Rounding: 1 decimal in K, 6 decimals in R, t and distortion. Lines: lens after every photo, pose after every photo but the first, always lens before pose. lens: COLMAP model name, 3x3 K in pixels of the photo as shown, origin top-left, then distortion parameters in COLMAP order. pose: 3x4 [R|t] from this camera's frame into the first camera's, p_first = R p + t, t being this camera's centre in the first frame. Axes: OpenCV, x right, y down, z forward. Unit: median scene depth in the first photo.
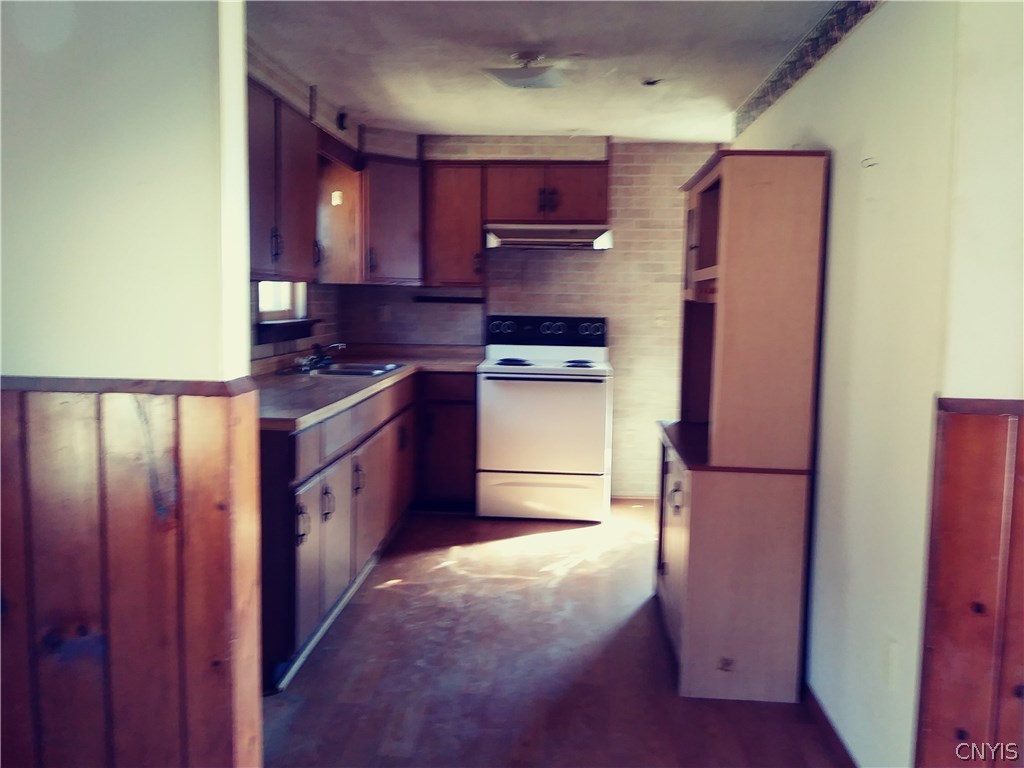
lens RADIAL K [[889.5, 0, 512.0], [0, 889.5, 384.0], [0, 0, 1]] dist [0.006102, -0.003601]
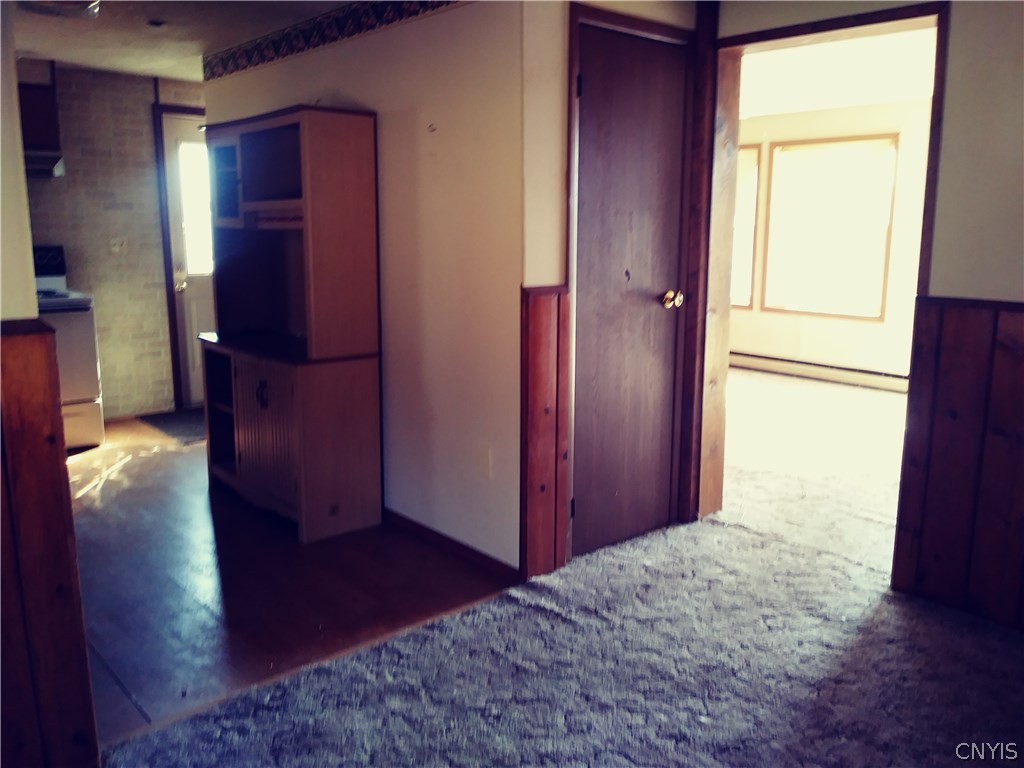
lens RADIAL K [[827.3, 0, 512.0], [0, 827.3, 384.0], [0, 0, 1]] dist [0.003646, -0.004092]
pose [[0.701421, -0.147945, 0.697224, -0.381322], [0.079239, 0.988342, 0.130002, -0.004123], [-0.708329, -0.035939, 0.704967, -0.031588]]
